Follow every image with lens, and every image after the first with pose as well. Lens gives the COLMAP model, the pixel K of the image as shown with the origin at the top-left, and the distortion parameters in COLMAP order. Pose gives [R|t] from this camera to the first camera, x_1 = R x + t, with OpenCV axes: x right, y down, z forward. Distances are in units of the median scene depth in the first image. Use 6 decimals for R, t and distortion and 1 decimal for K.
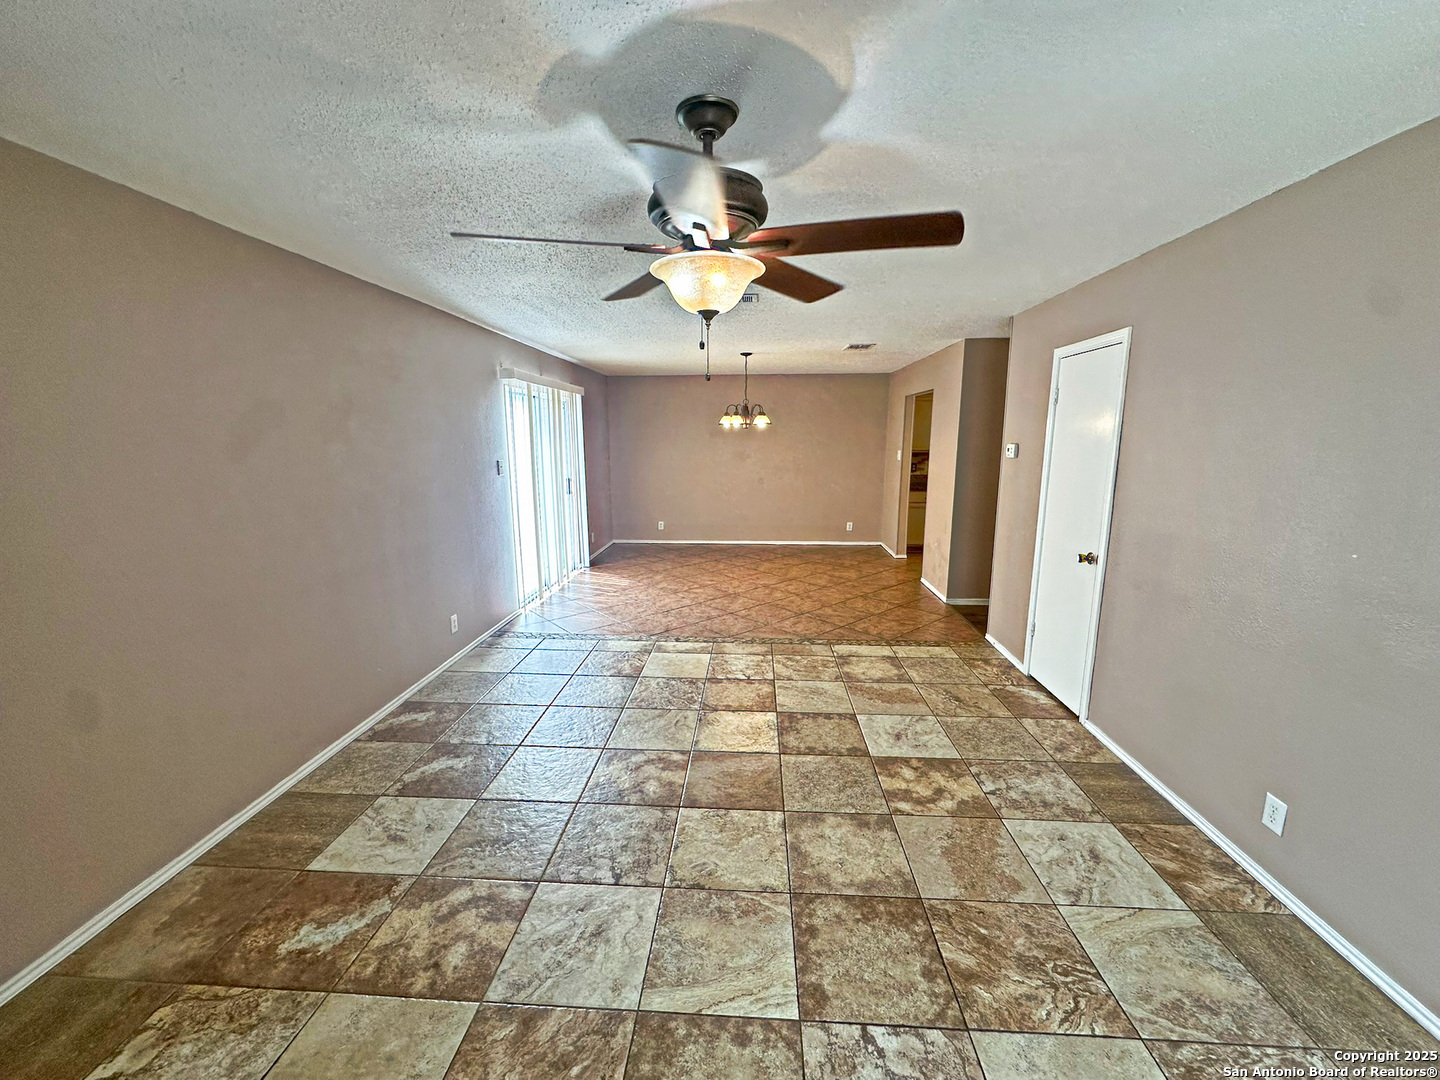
lens RADIAL K [[579.1, 0, 720.0], [0, 579.1, 540.0], [0, 0, 1]] dist [0.002372, 0.000342]
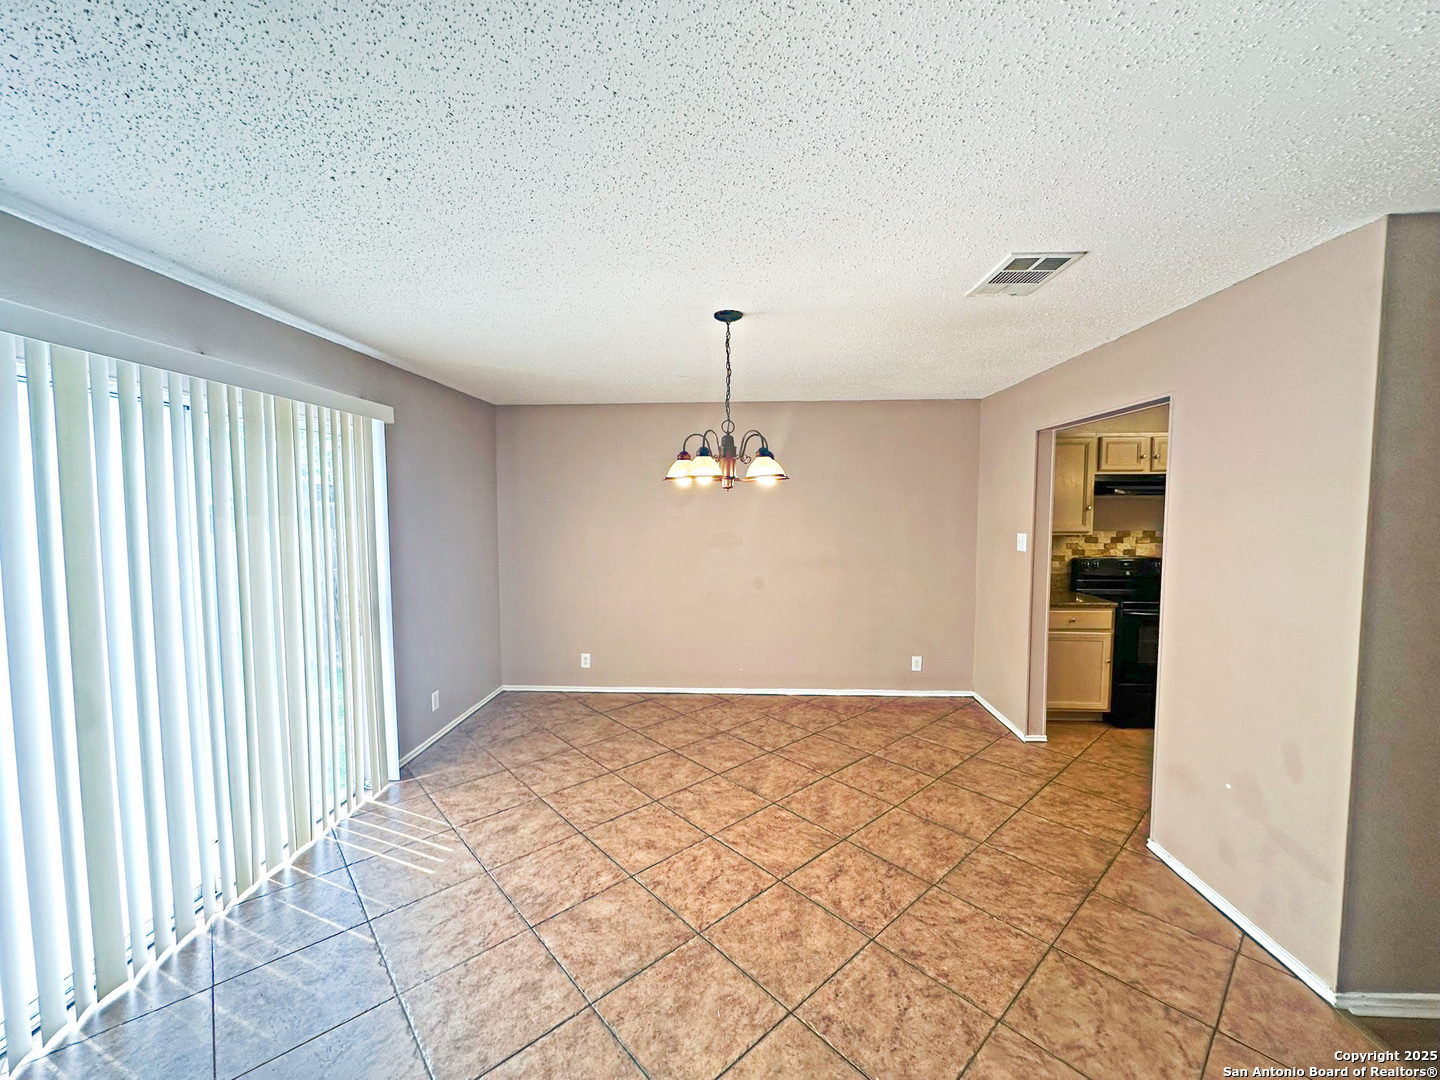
lens RADIAL K [[579.1, 0, 720.0], [0, 579.1, 540.0], [0, 0, 1]] dist [0.002372, 0.000342]
pose [[0.999936, -0.001022, 0.011235, 0.074226], [0.002374, 0.992652, -0.120980, -0.227468], [-0.011028, 0.120999, 0.992591, 1.277286]]
